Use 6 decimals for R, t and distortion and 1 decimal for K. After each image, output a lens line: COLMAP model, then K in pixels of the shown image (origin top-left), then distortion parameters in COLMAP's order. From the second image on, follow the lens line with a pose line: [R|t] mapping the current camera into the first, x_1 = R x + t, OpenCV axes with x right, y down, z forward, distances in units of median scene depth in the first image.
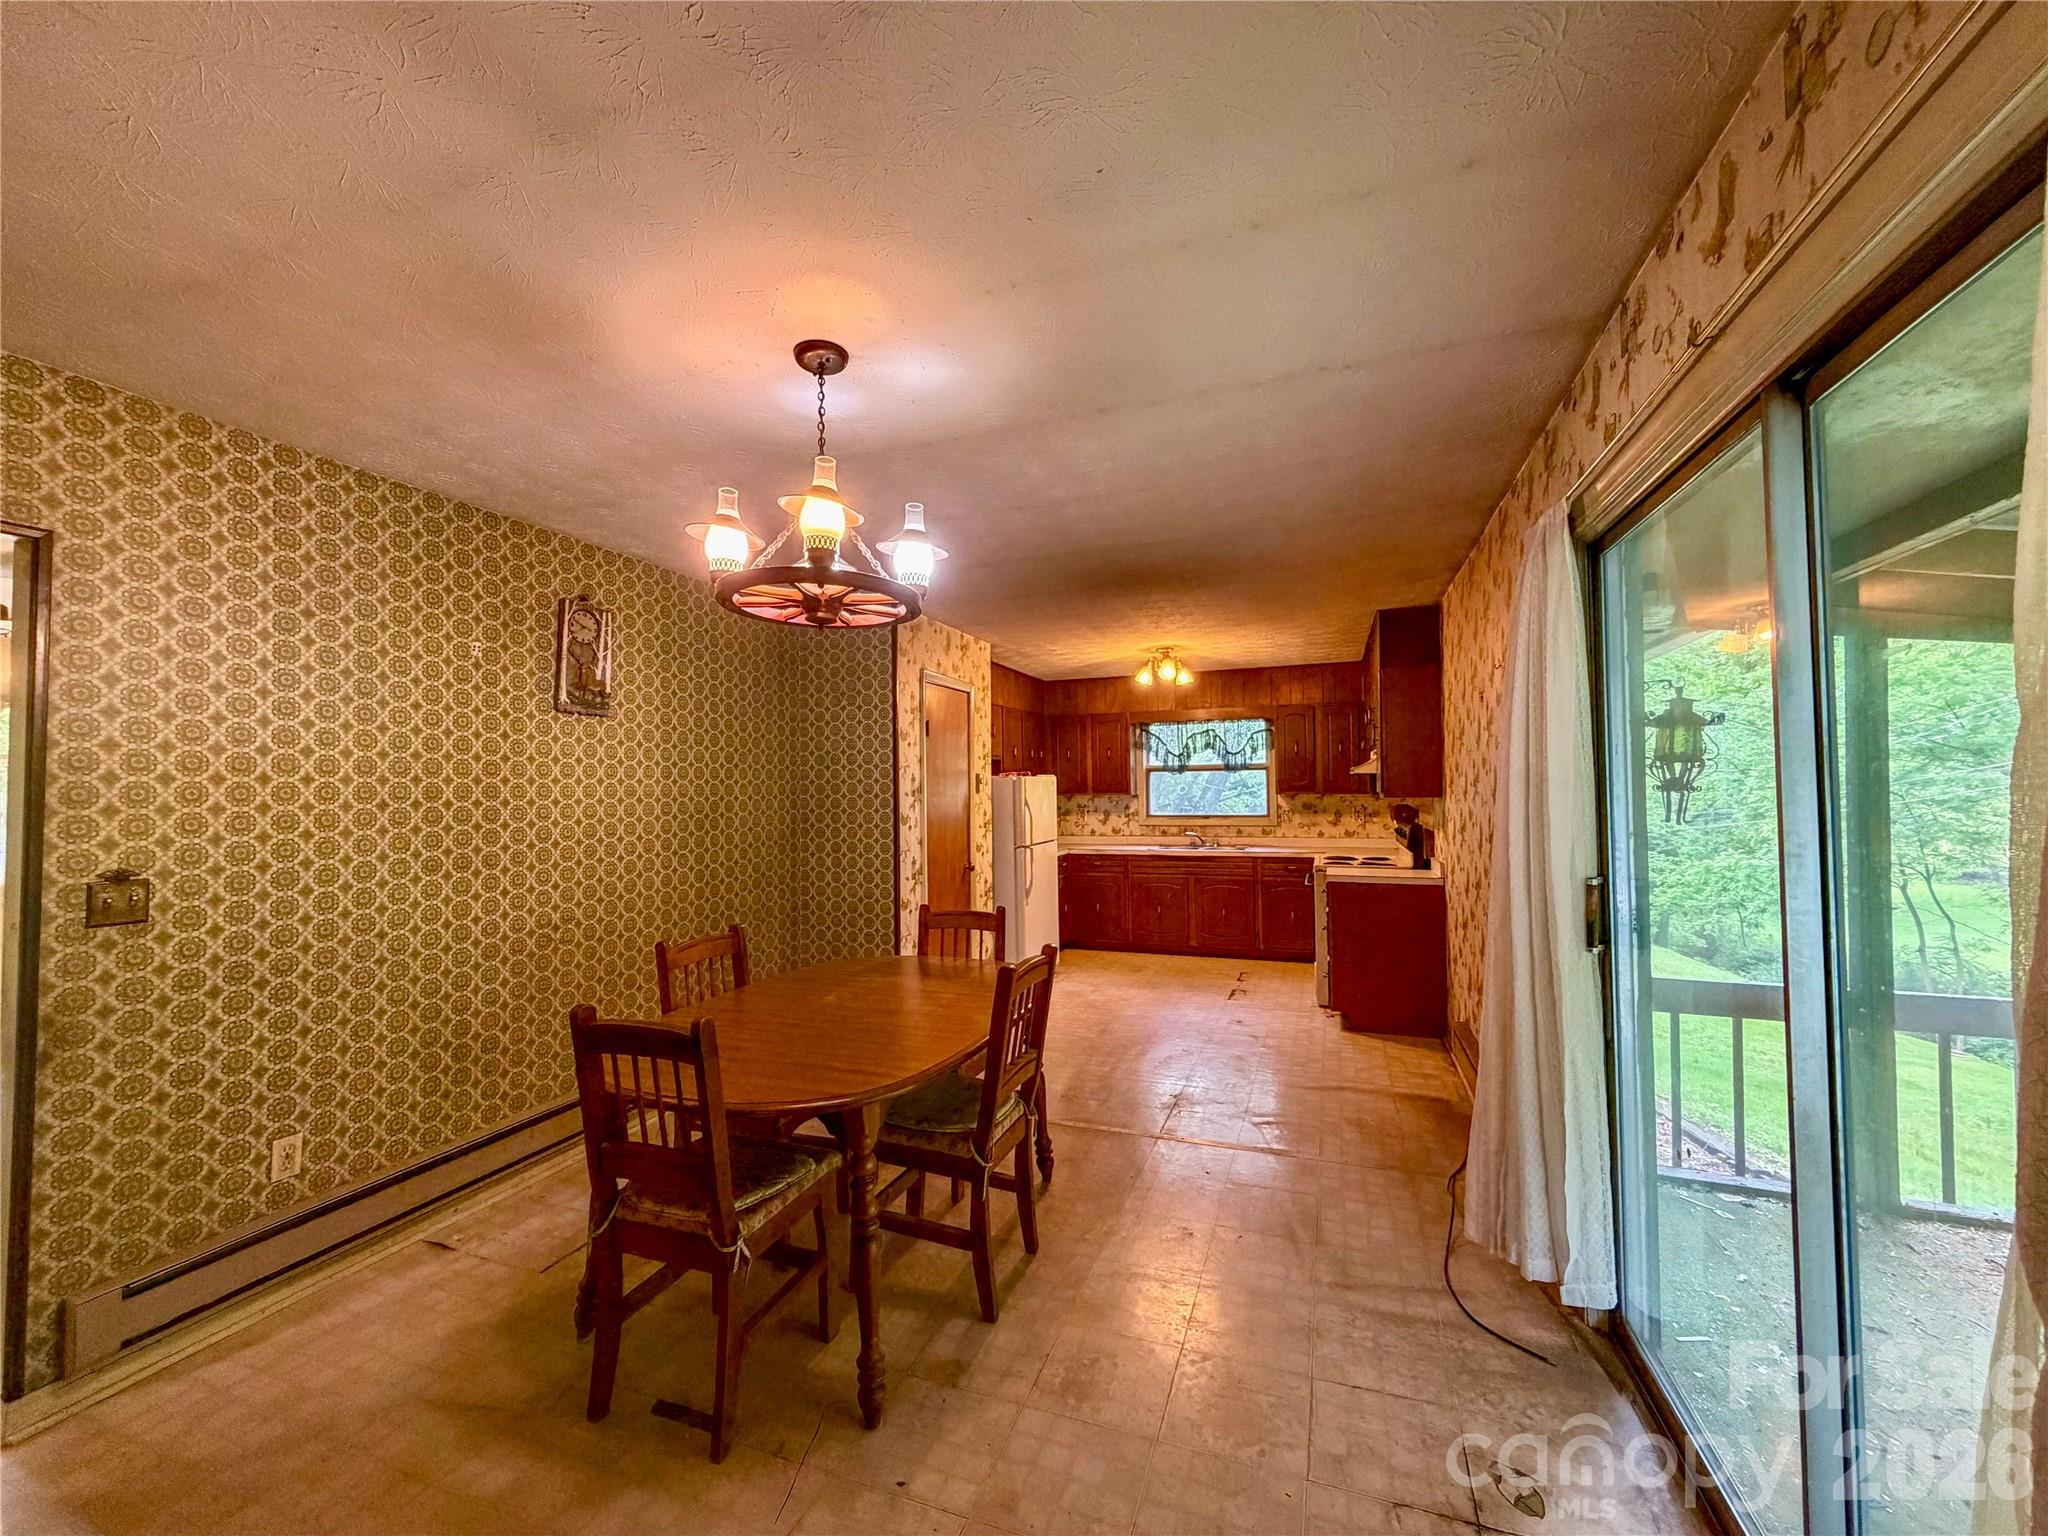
lens RADIAL K [[813.9, 0, 1019.0], [0, 813.9, 764.9], [0, 0, 1]] dist [0.002211, -0.000007]
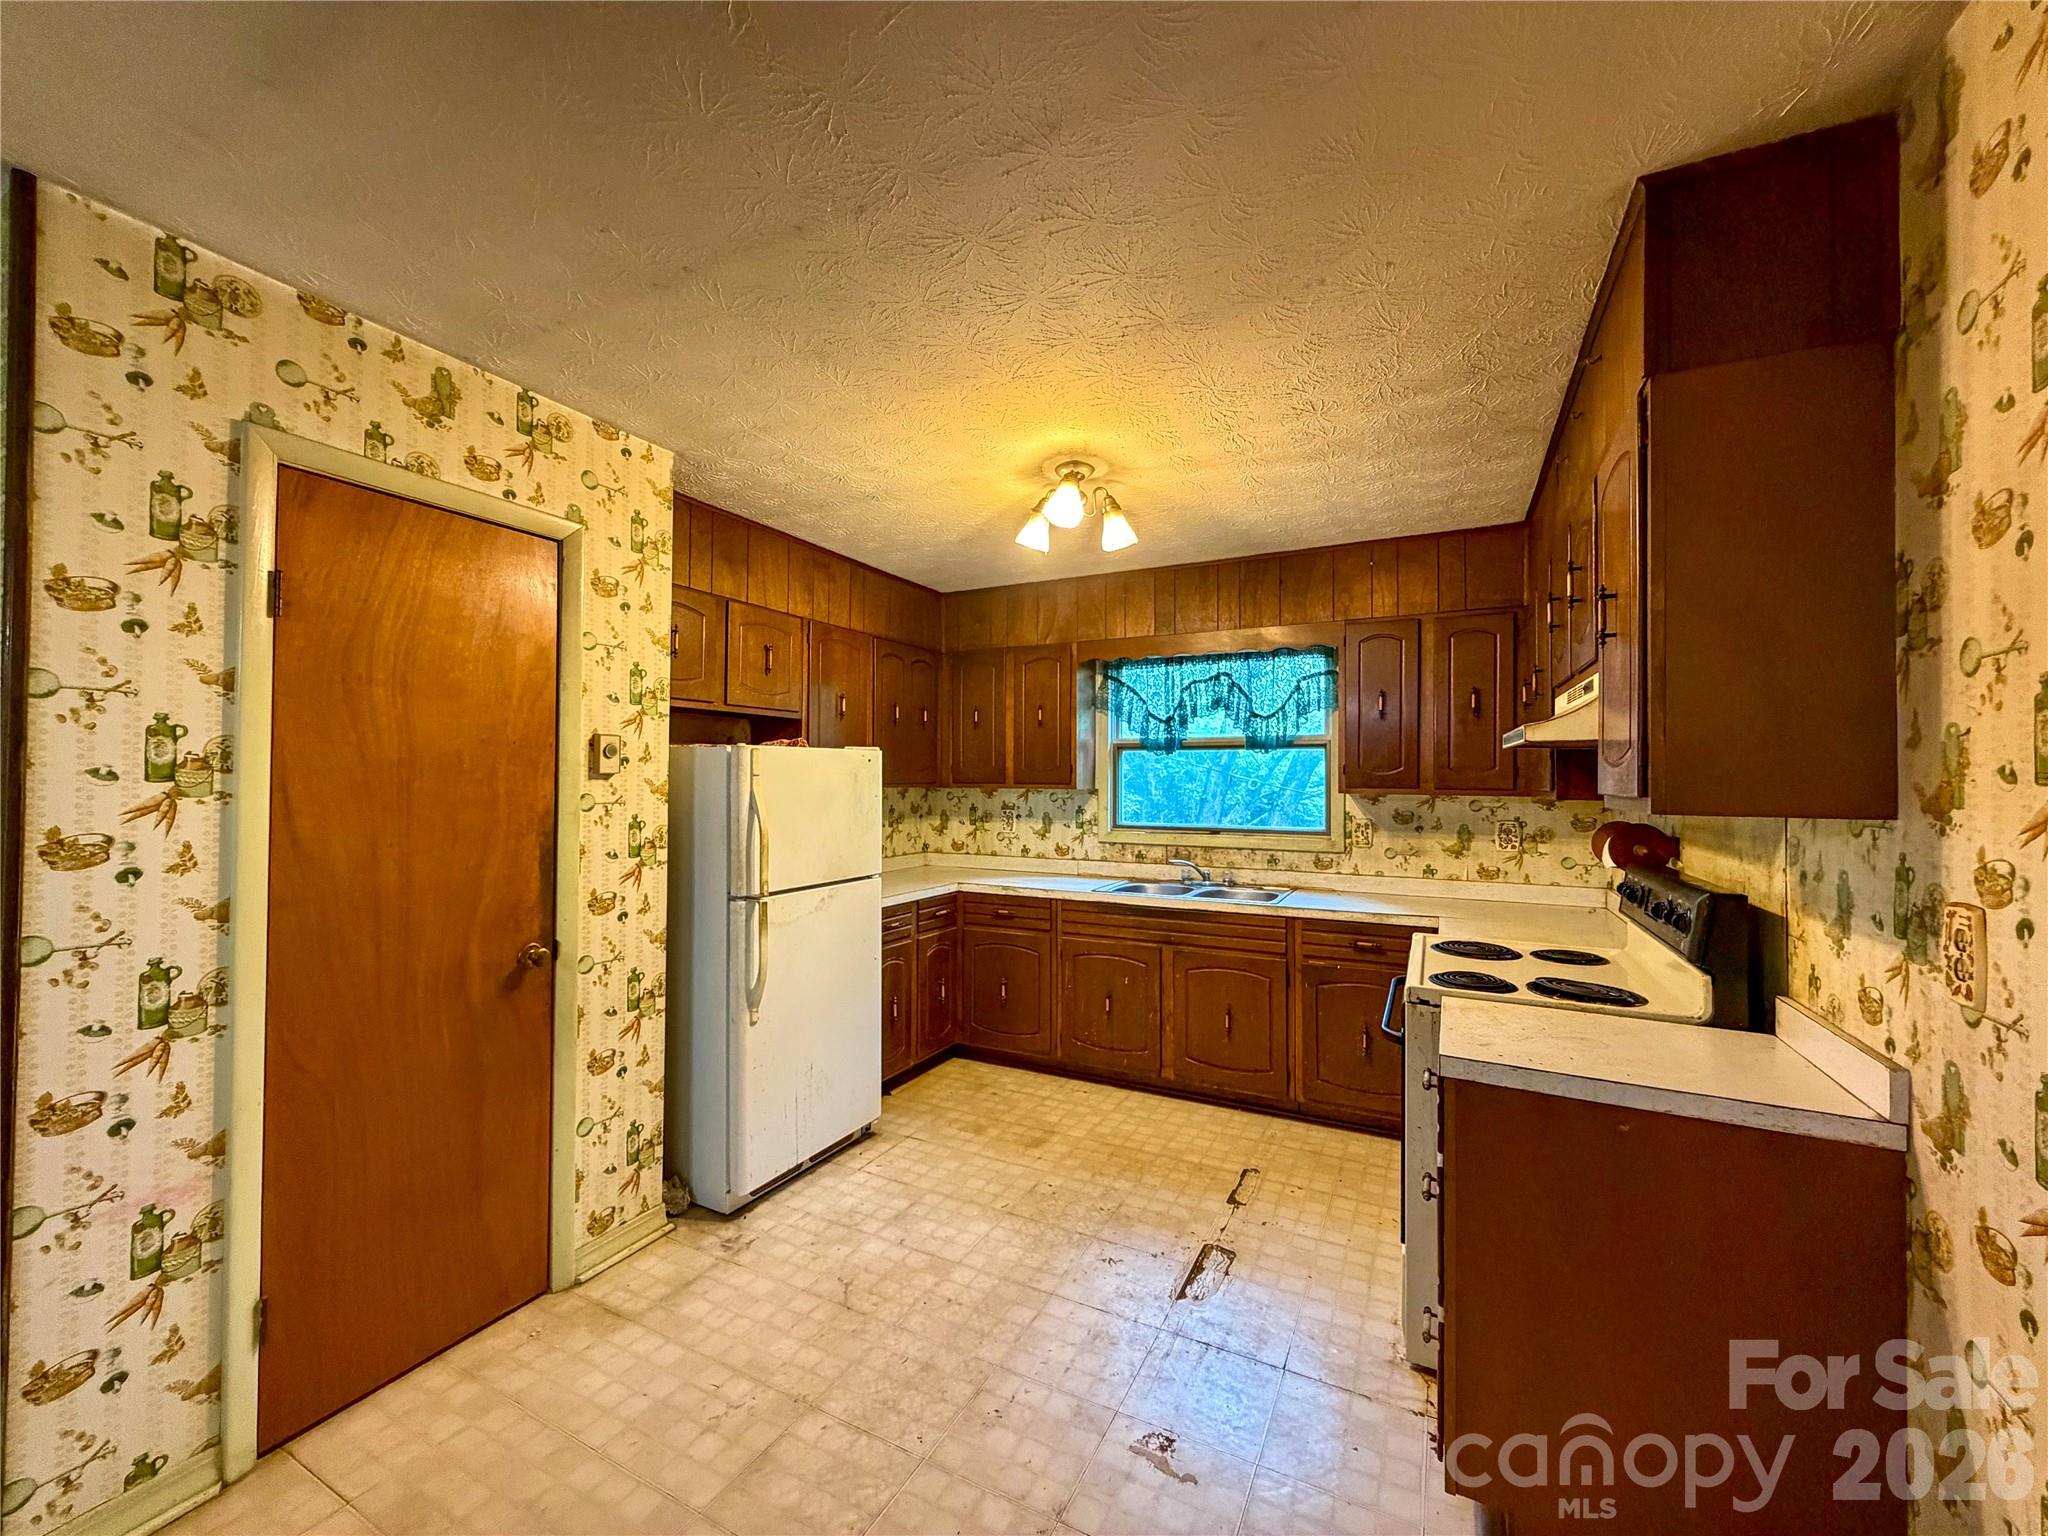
lens RADIAL K [[813.9, 0, 1014.9], [0, 813.9, 768.7], [0, 0, 1]] dist [0.002211, -0.000007]
pose [[0.992628, 0.016019, -0.120135, 0.163565], [-0.014265, 0.999779, 0.015446, 0.014390], [0.120355, -0.013619, 0.992637, 0.436612]]
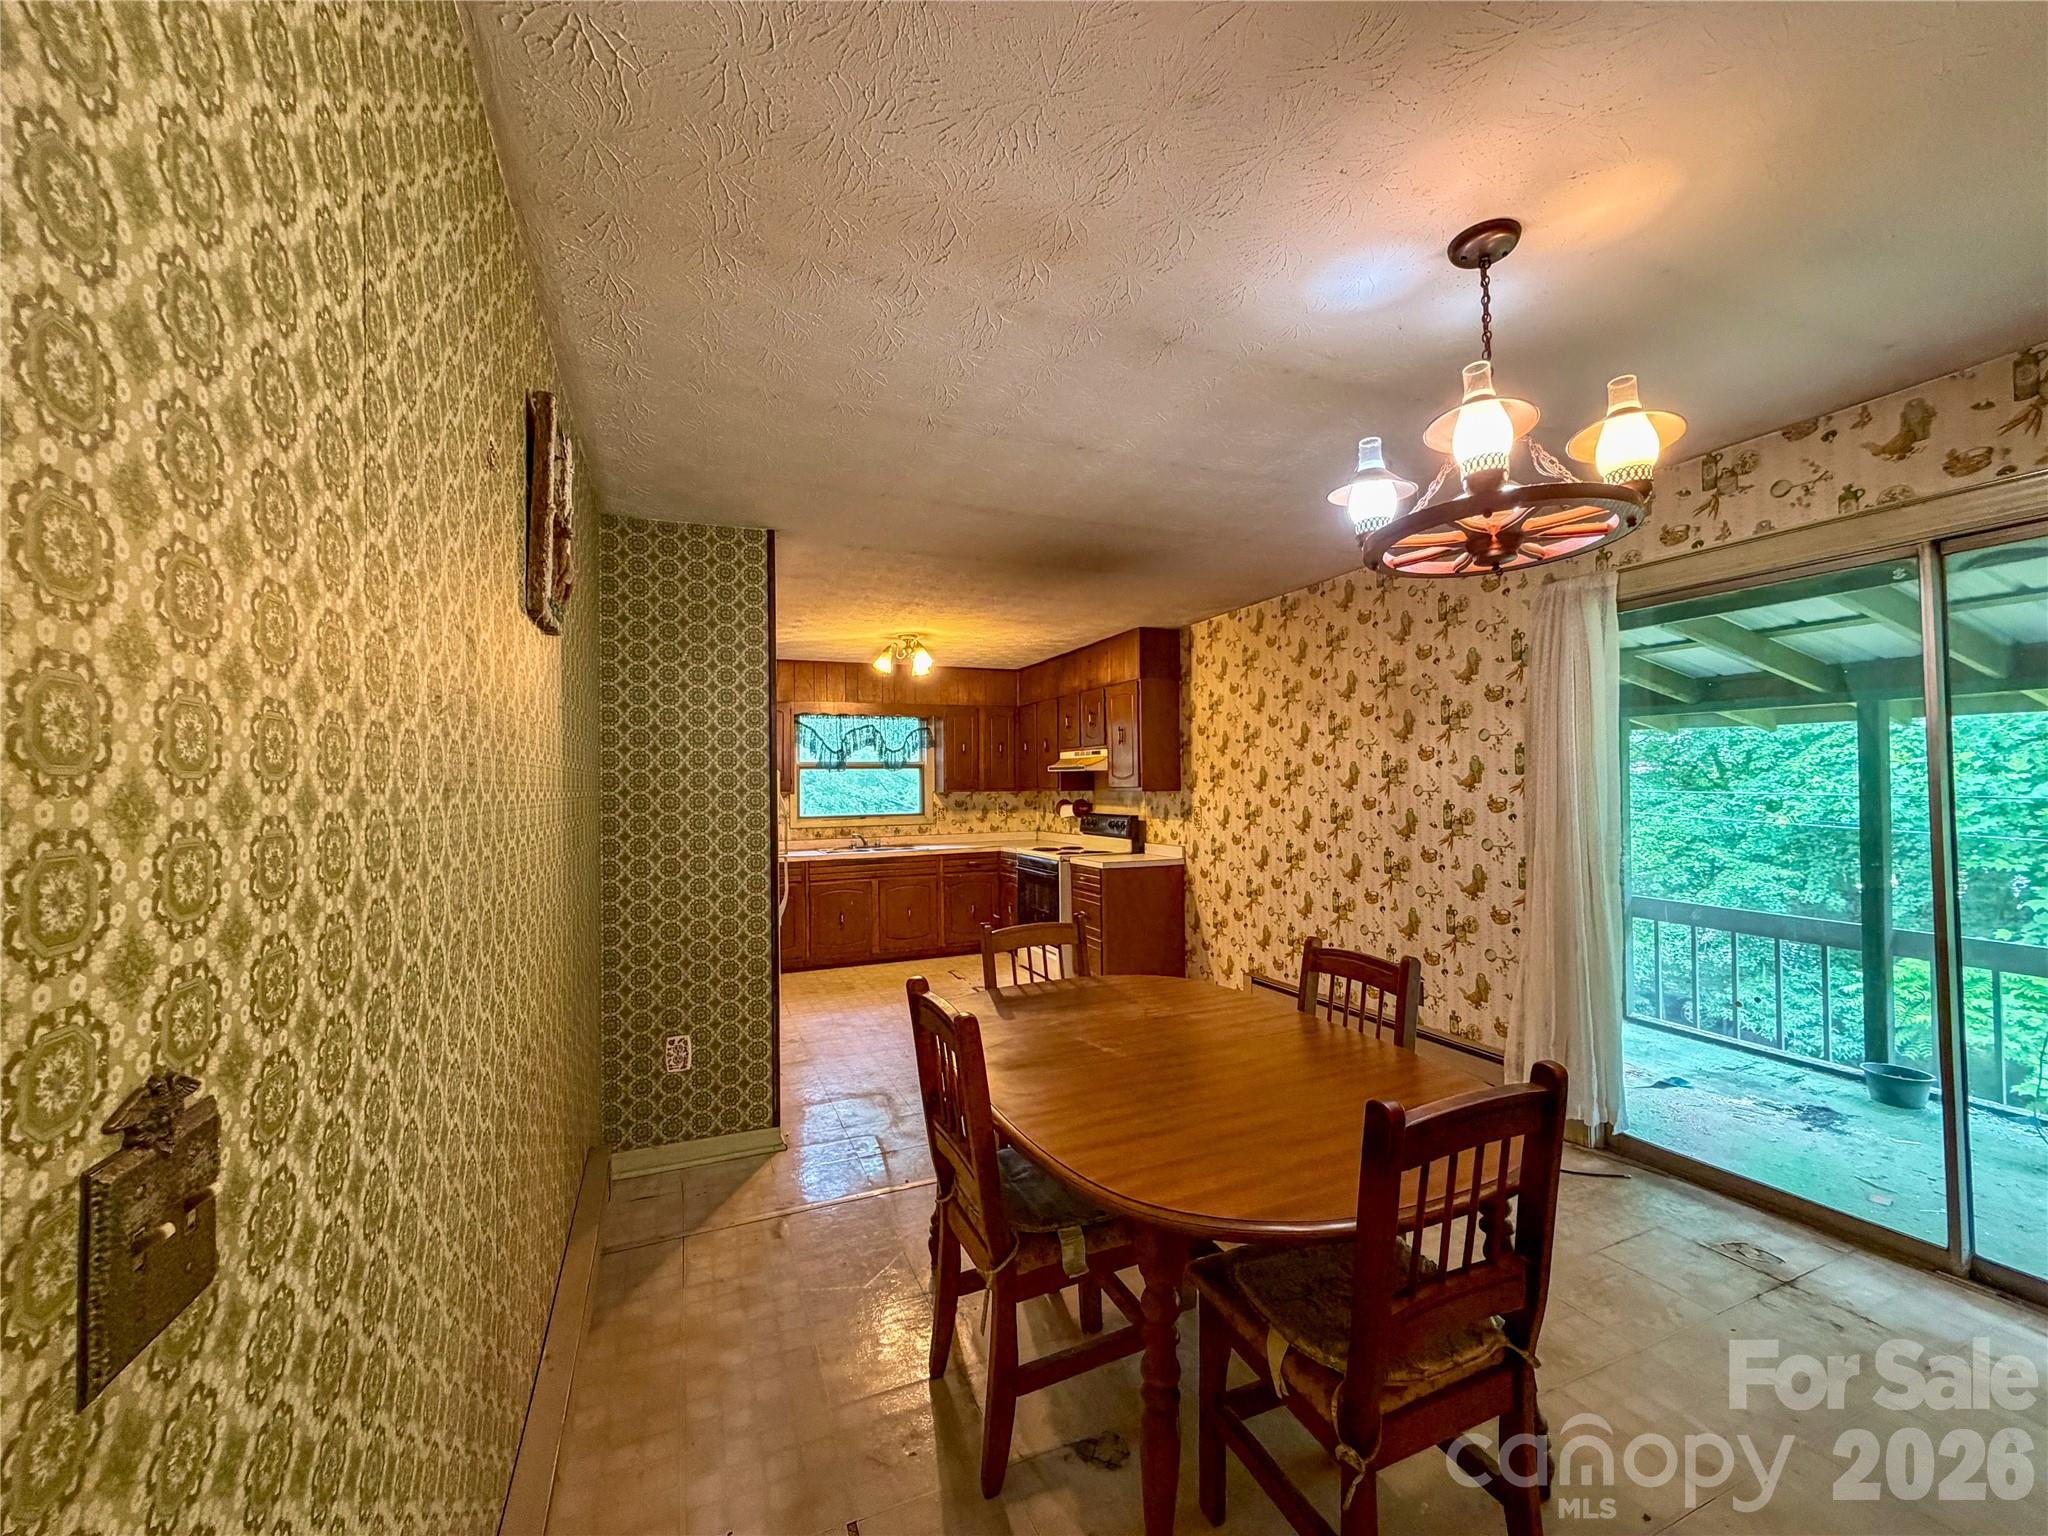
lens RADIAL K [[813.9, 0, 1024.1], [0, 813.9, 770.8], [0, 0, 1]] dist [0.002211, -0.000007]
pose [[0.724063, 0.013863, 0.689595, -0.294274], [-0.014214, 0.999886, -0.005176, 0.012519], [-0.689588, -0.006055, 0.724177, 0.185652]]
